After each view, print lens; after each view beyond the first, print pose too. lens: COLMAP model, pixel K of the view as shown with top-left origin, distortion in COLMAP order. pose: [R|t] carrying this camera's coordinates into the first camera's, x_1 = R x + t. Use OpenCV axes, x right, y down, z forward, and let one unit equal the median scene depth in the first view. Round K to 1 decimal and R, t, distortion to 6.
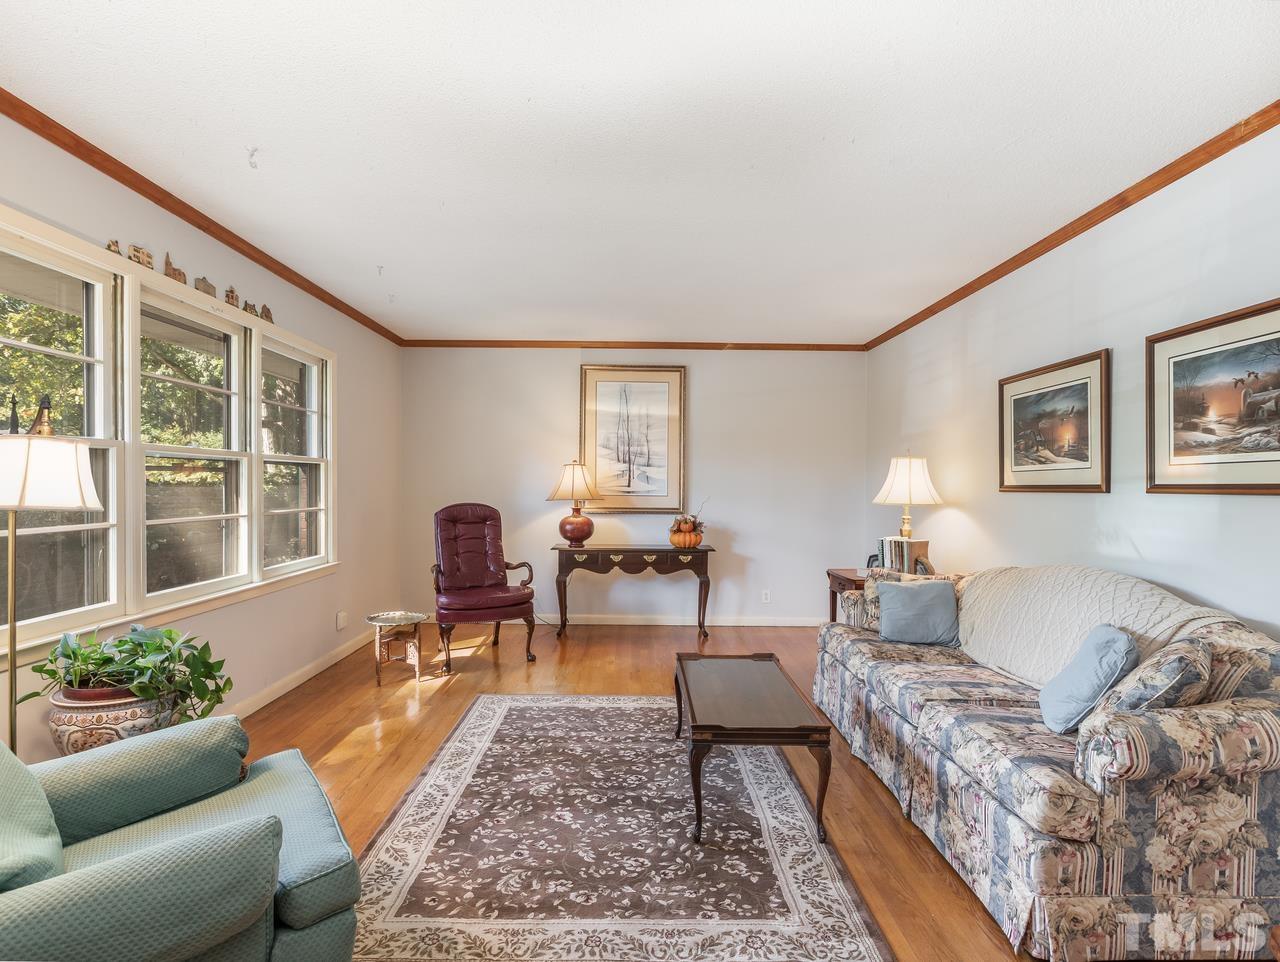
lens RADIAL K [[648.6, 0, 638.2], [0, 648.6, 492.8], [0, 0, 1]] dist [-0.000399, 0.000867]
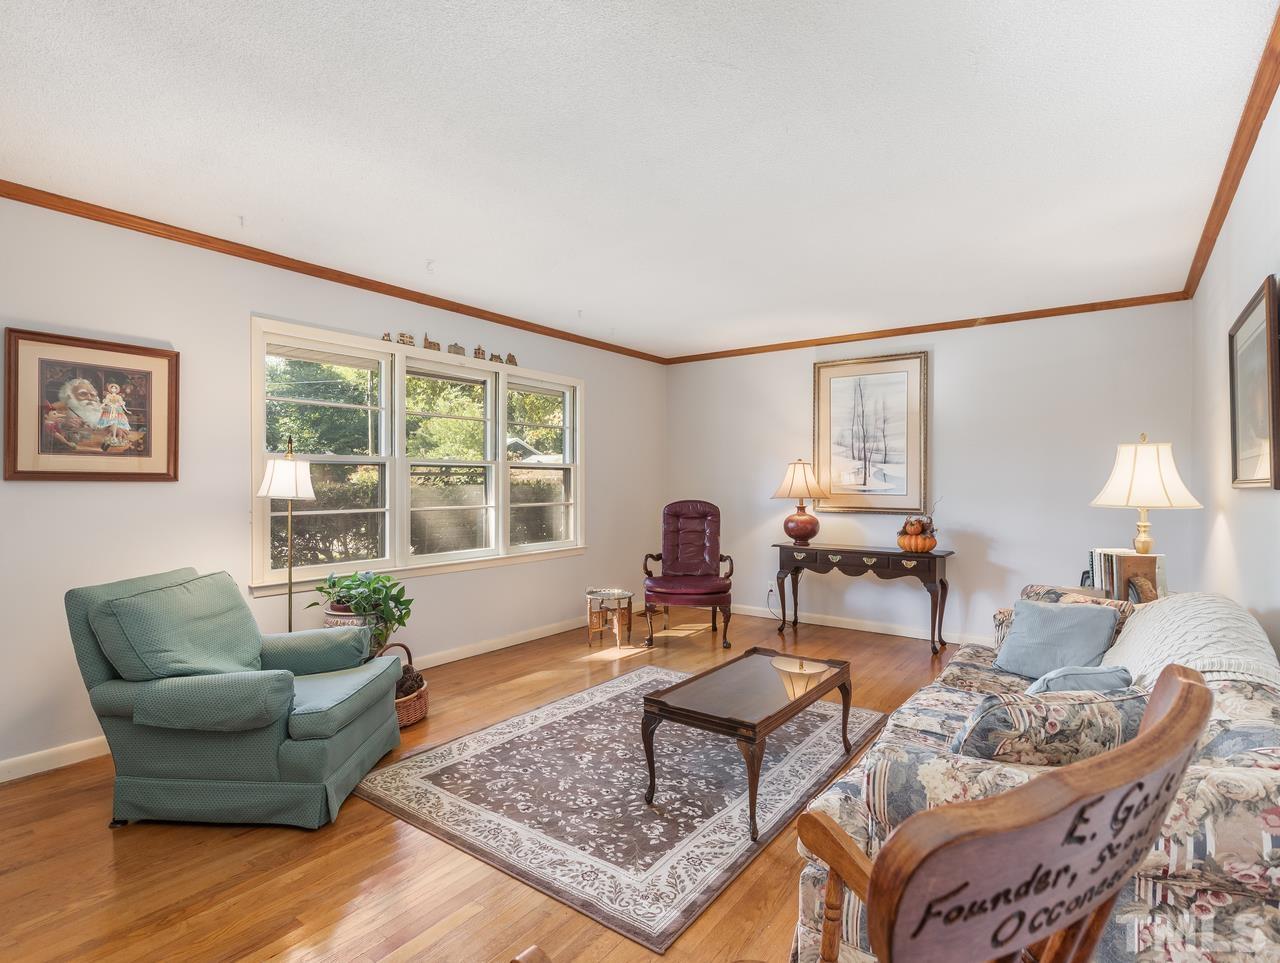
lens RADIAL K [[654.0, 0, 633.0], [0, 654.0, 481.3], [0, 0, 1]] dist [-0.002633, -0.001078]
pose [[0.801982, -0.007935, -0.597295, 0.334103], [-0.002813, 0.999851, -0.017059, 0.002594], [0.597341, 0.015361, 0.801840, 0.035067]]
